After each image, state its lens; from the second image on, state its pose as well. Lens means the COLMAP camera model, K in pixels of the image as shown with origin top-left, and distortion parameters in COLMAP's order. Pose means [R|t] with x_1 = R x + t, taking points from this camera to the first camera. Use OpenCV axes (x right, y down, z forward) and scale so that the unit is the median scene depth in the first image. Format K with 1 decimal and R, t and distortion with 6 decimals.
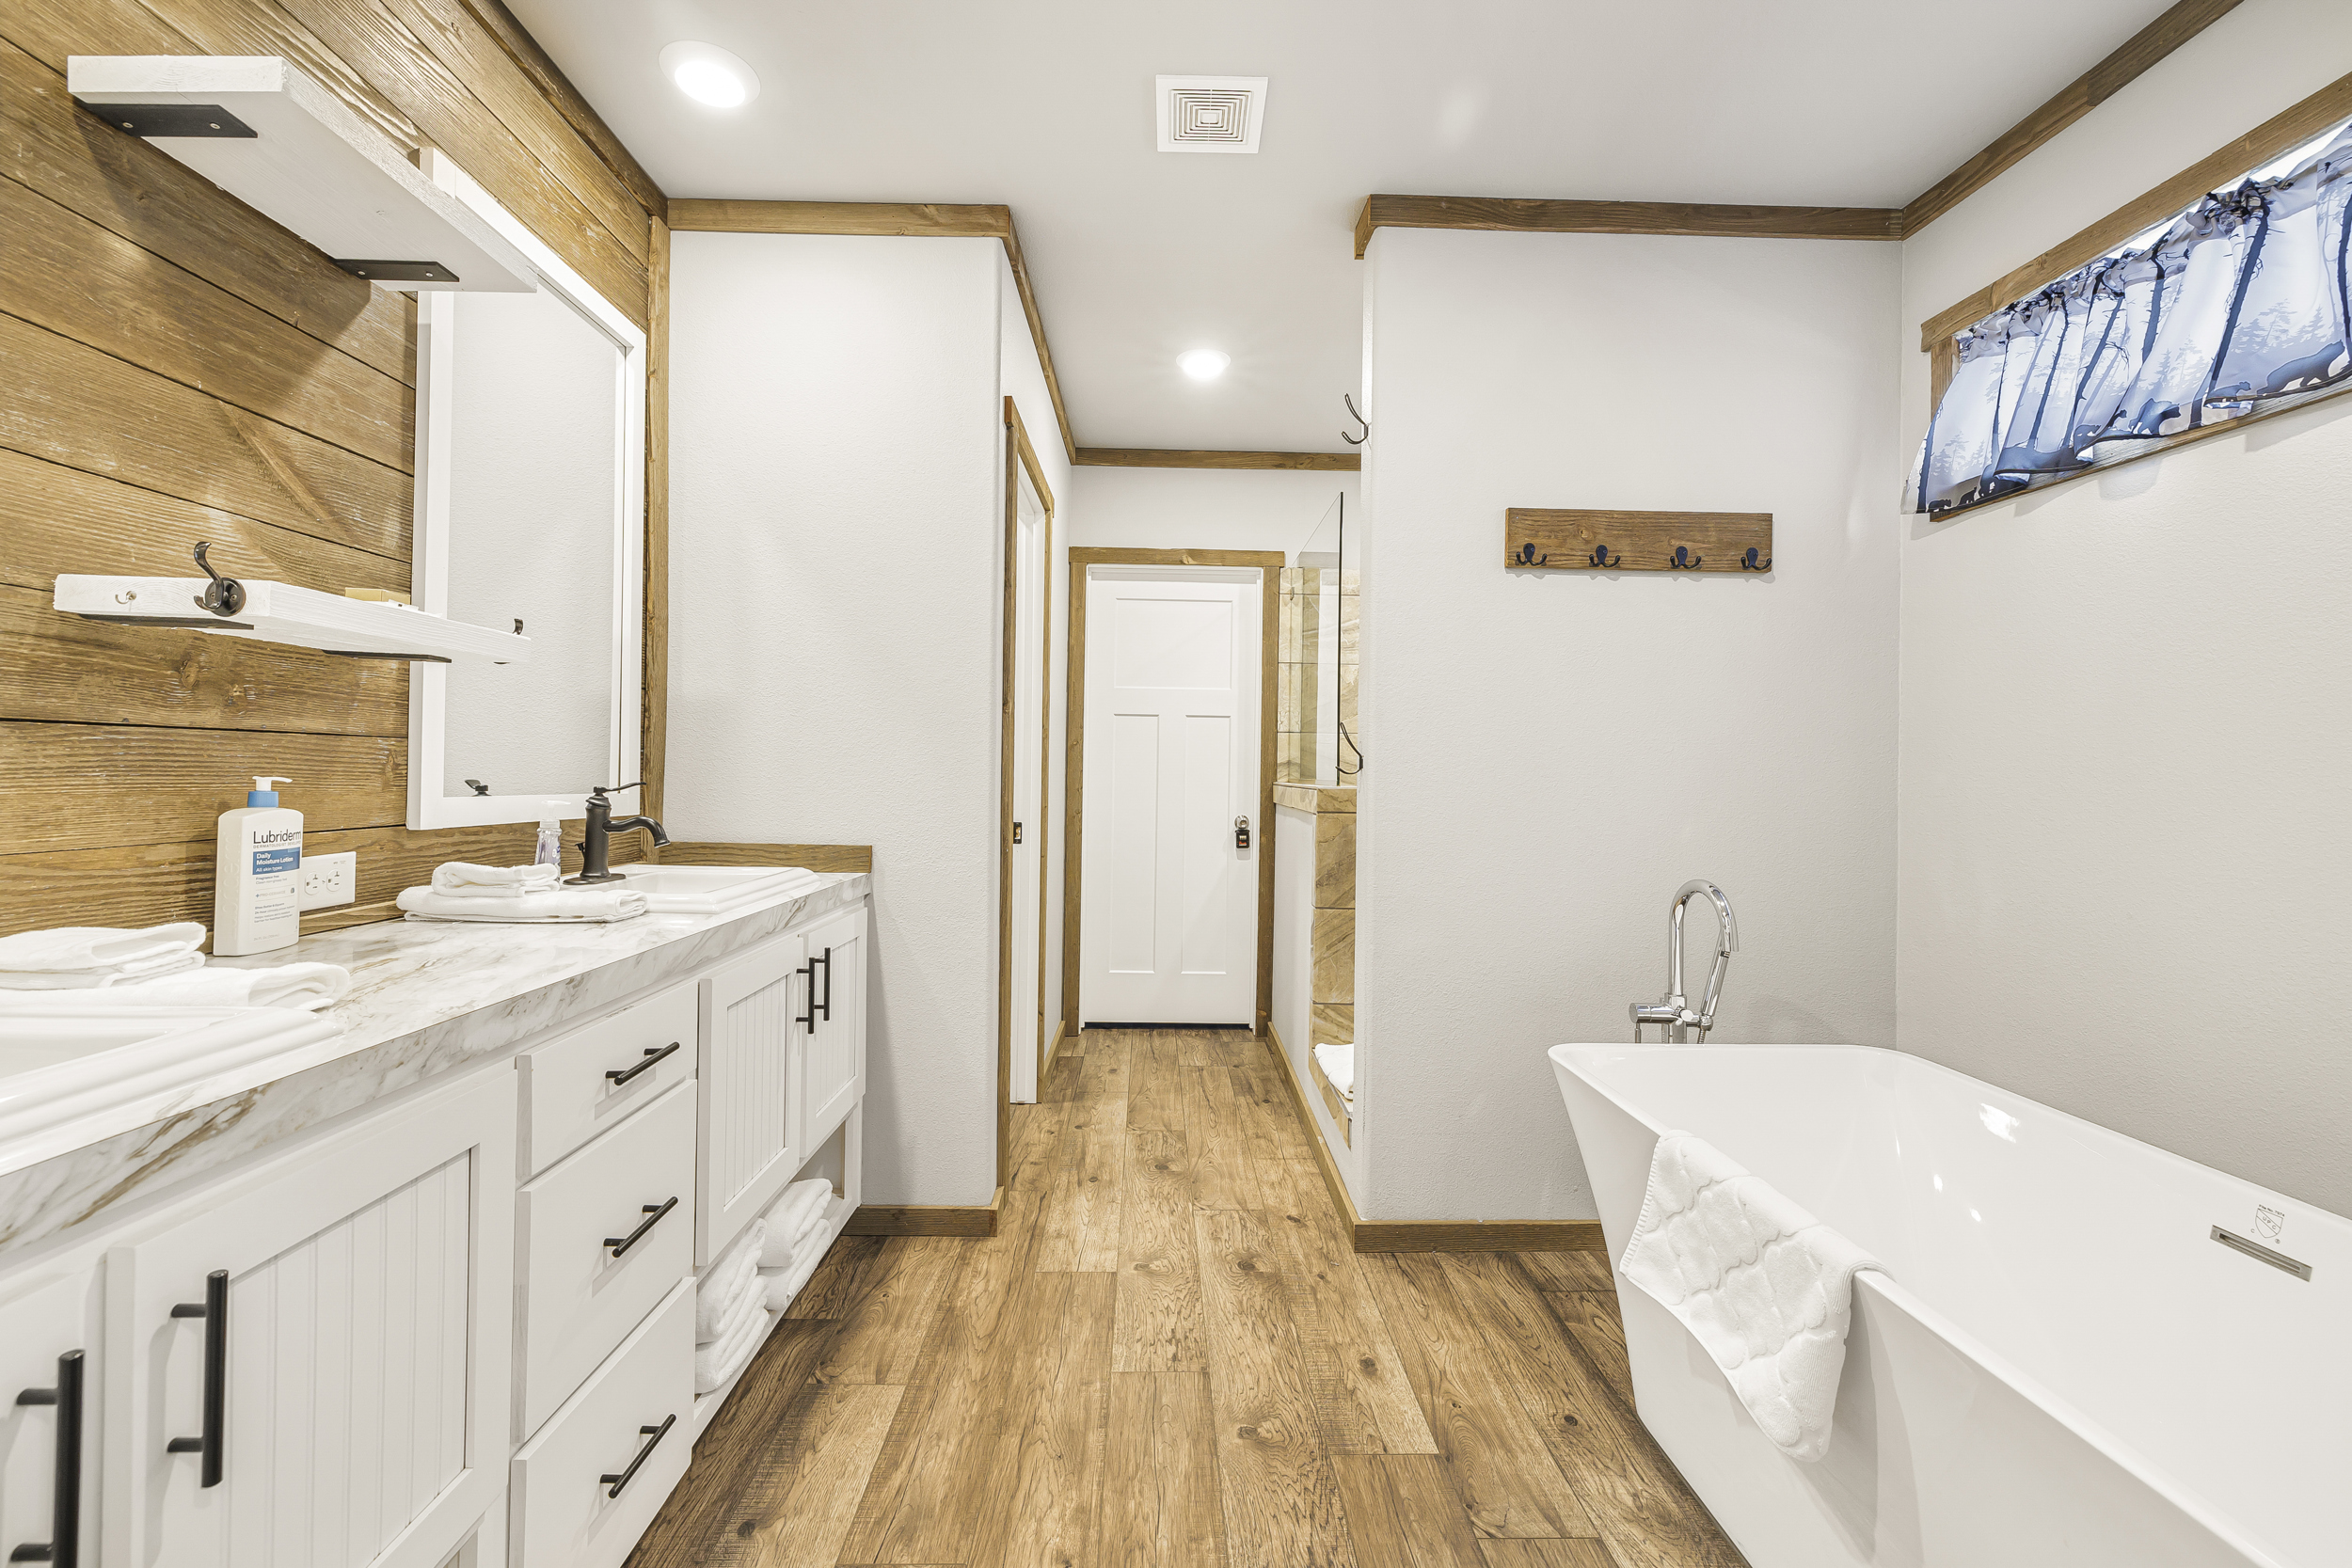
lens RADIAL K [[985.3, 0, 1172.3], [0, 985.3, 770.2], [0, 0, 1]] dist [0.003246, -0.001399]
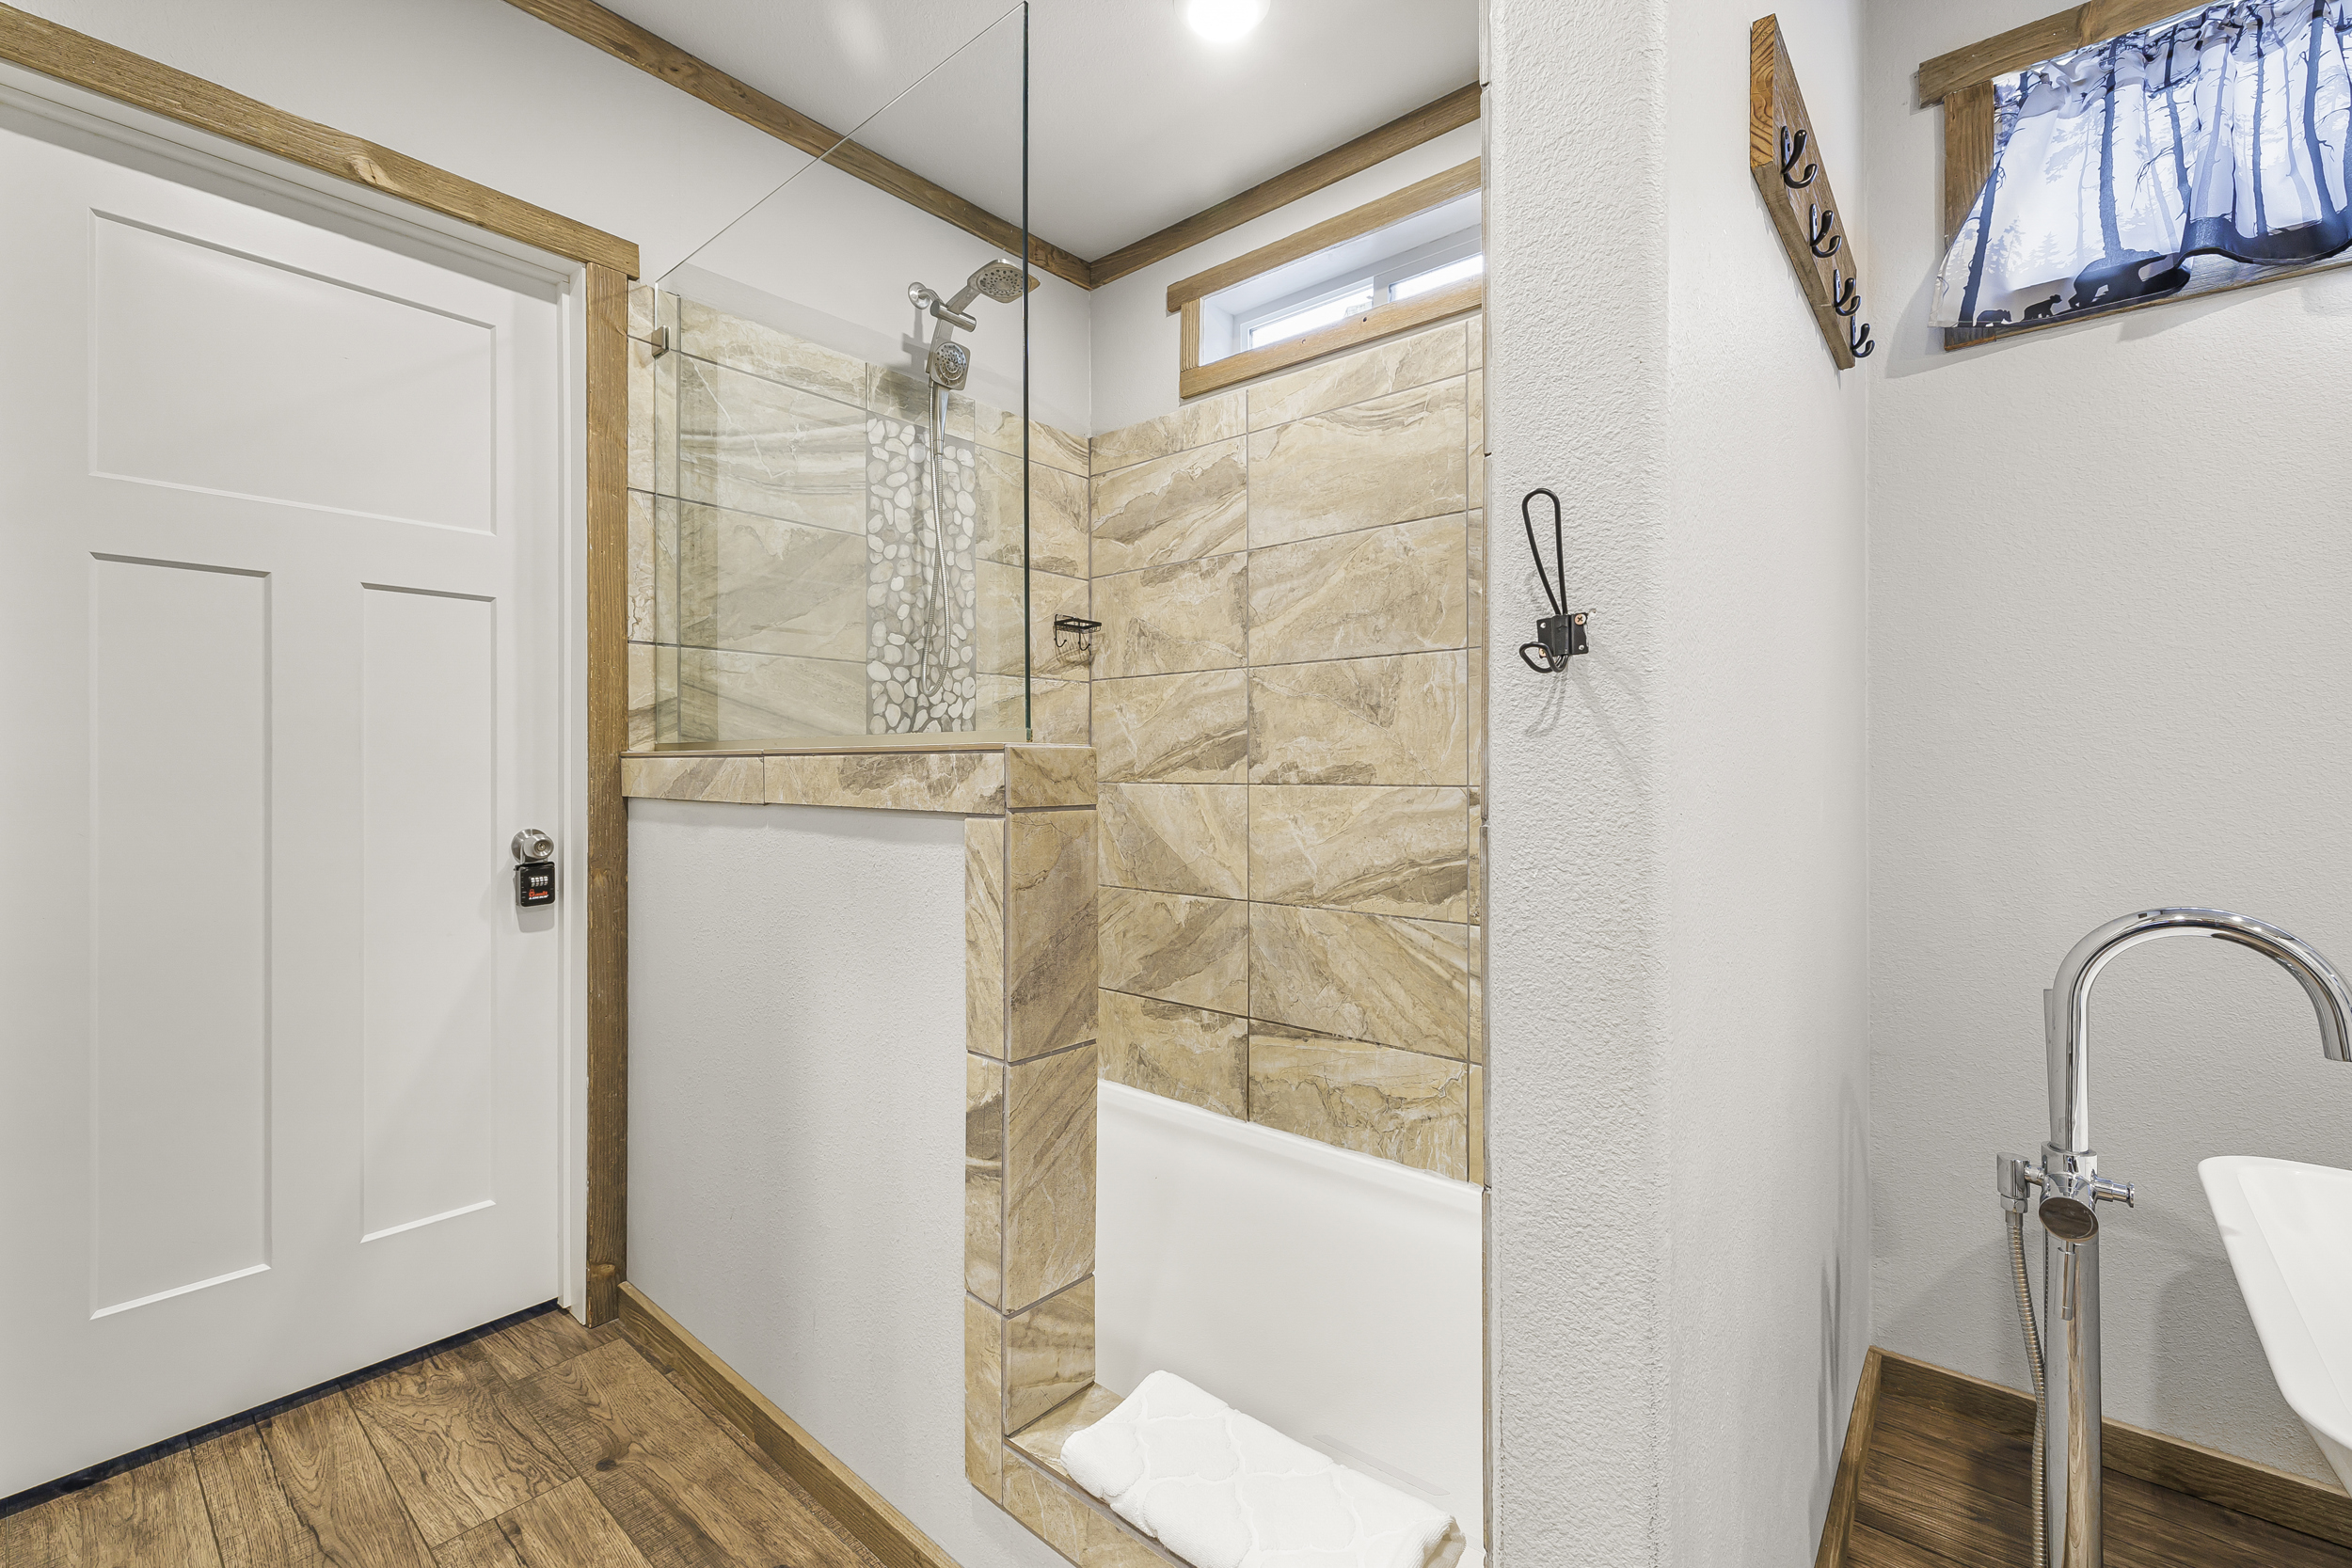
lens RADIAL K [[985.3, 0, 1155.7], [0, 985.3, 770.1], [0, 0, 1]] dist [0.003246, -0.001399]
pose [[0.667605, -0.018966, 0.744274, -0.123903], [0.011261, 0.999818, 0.015377, 0.028301], [-0.744430, -0.001885, 0.667697, 0.906241]]
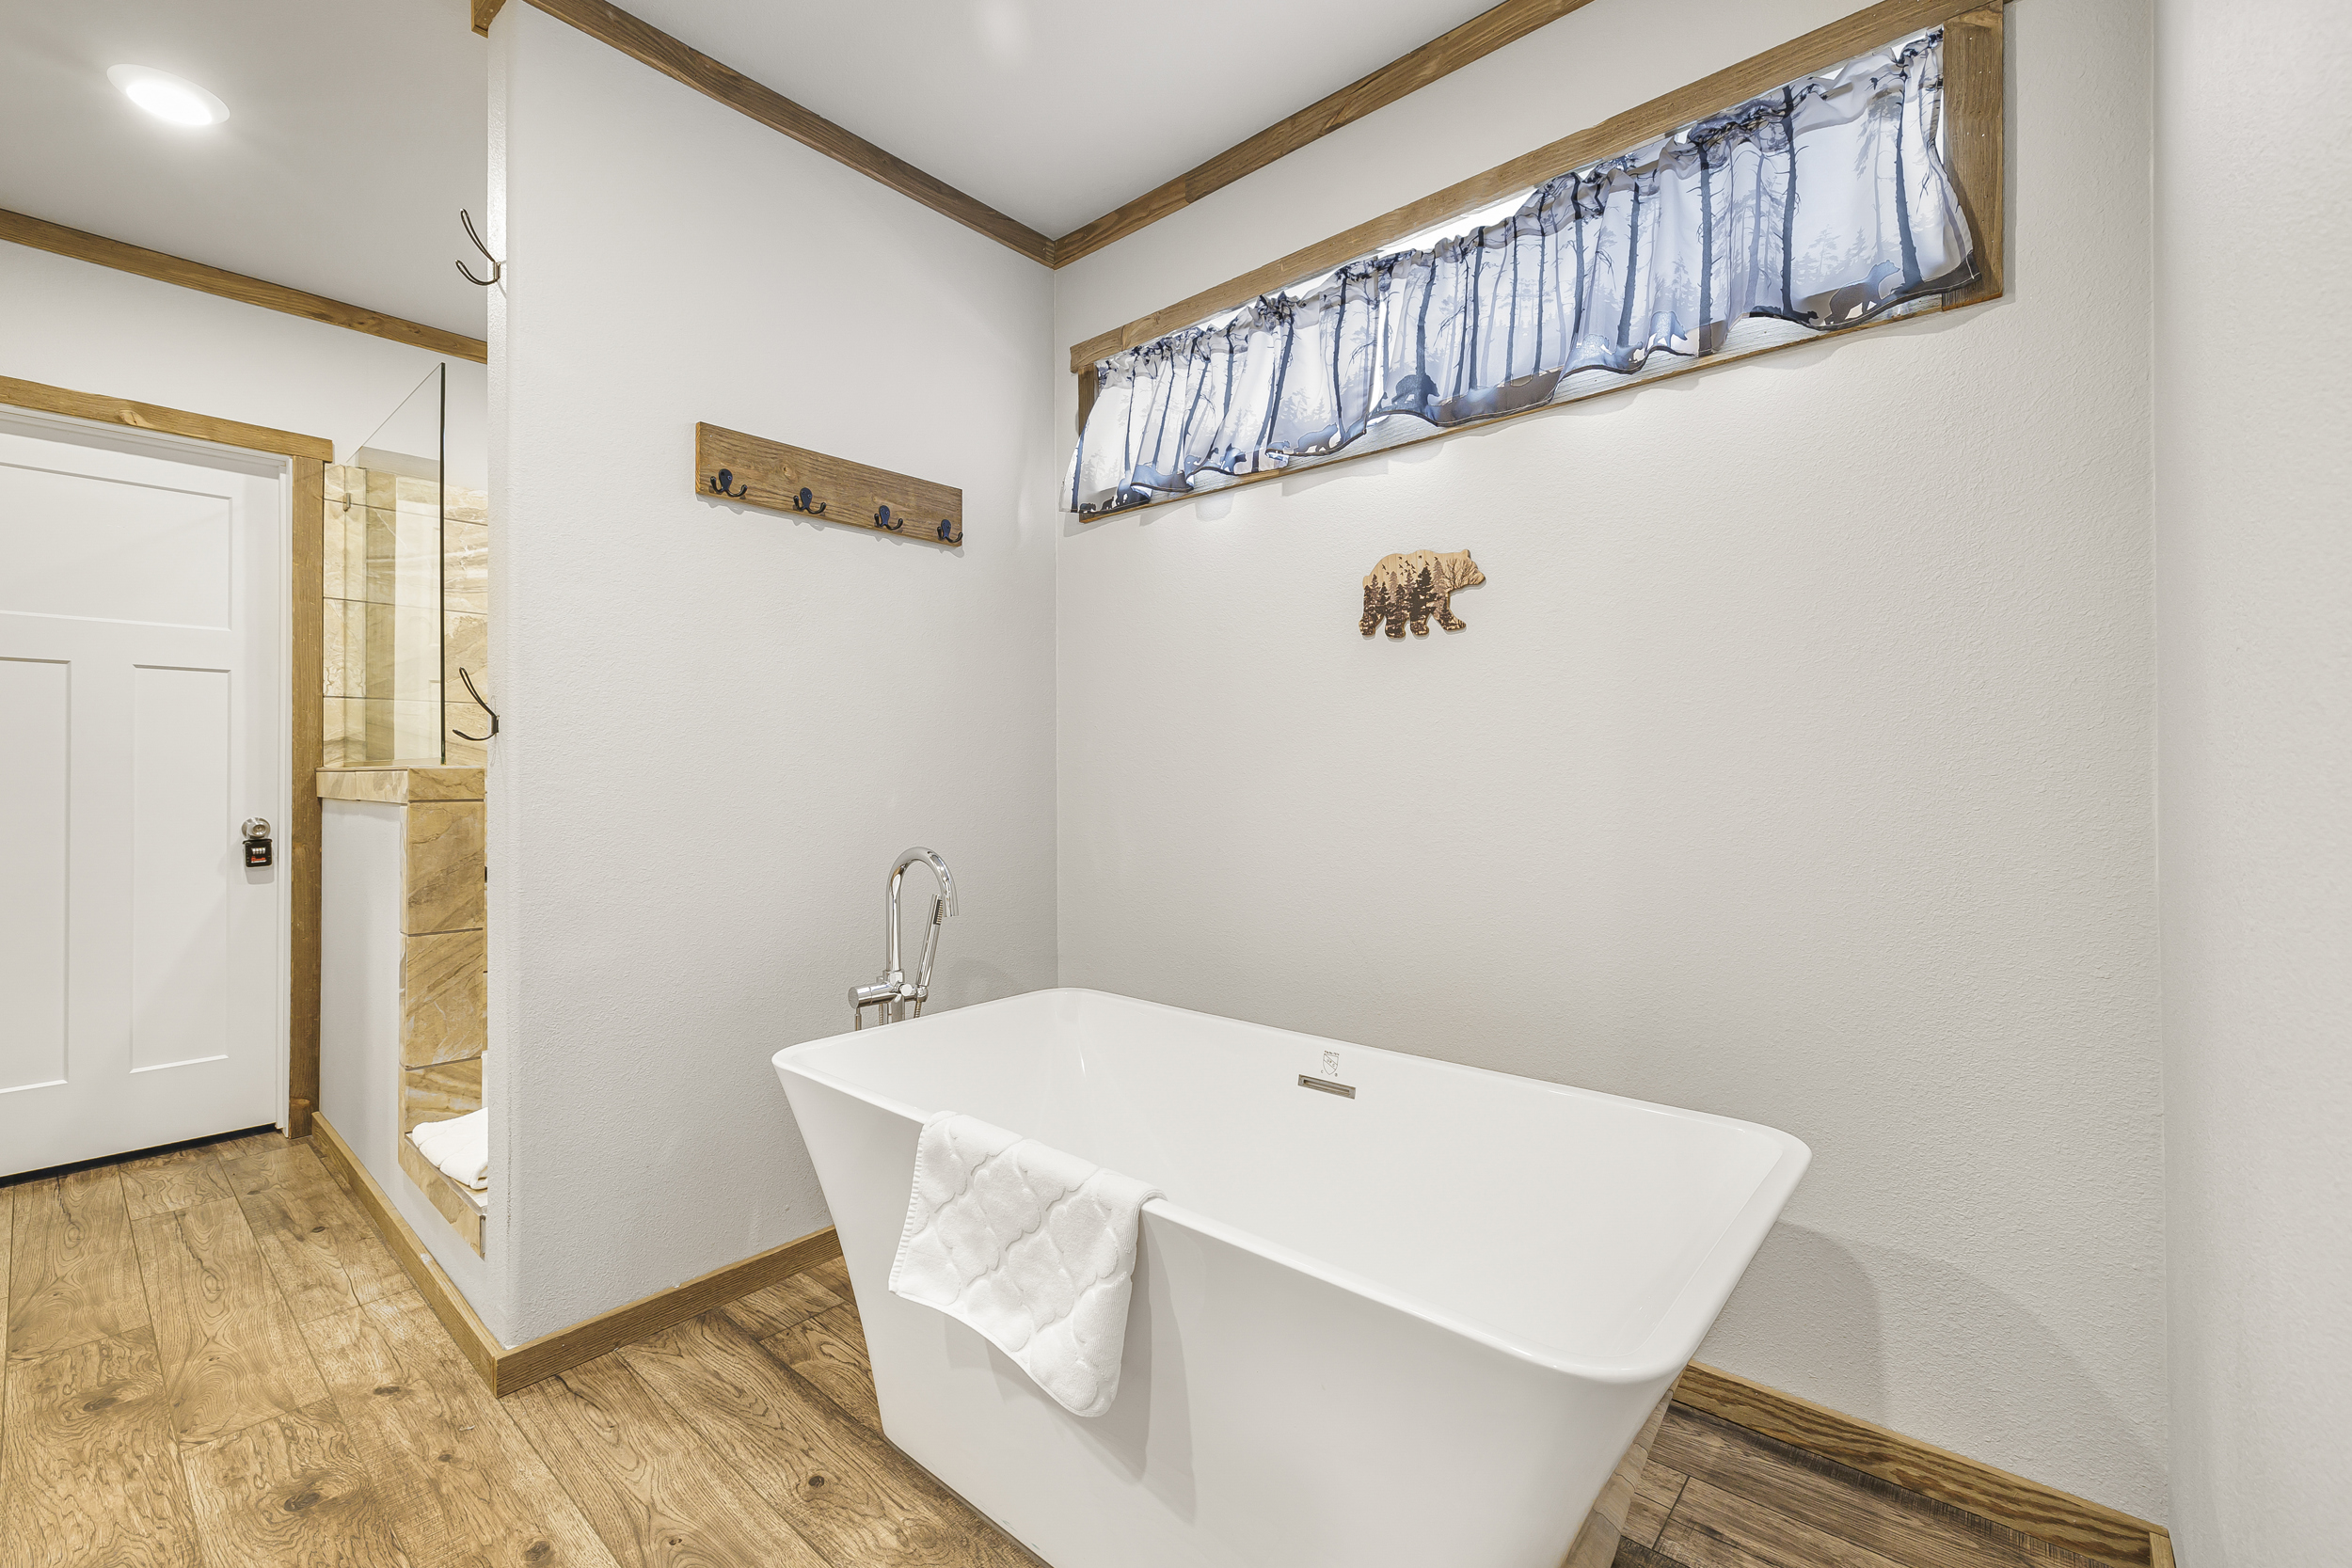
lens RADIAL K [[985.3, 0, 1160.7], [0, 985.3, 770.3], [0, 0, 1]] dist [0.003246, -0.001399]
pose [[0.676341, -0.012764, 0.736478, -0.014251], [0.012170, 0.999907, 0.006153, 0.029009], [-0.736488, 0.004801, 0.676434, 0.149973]]
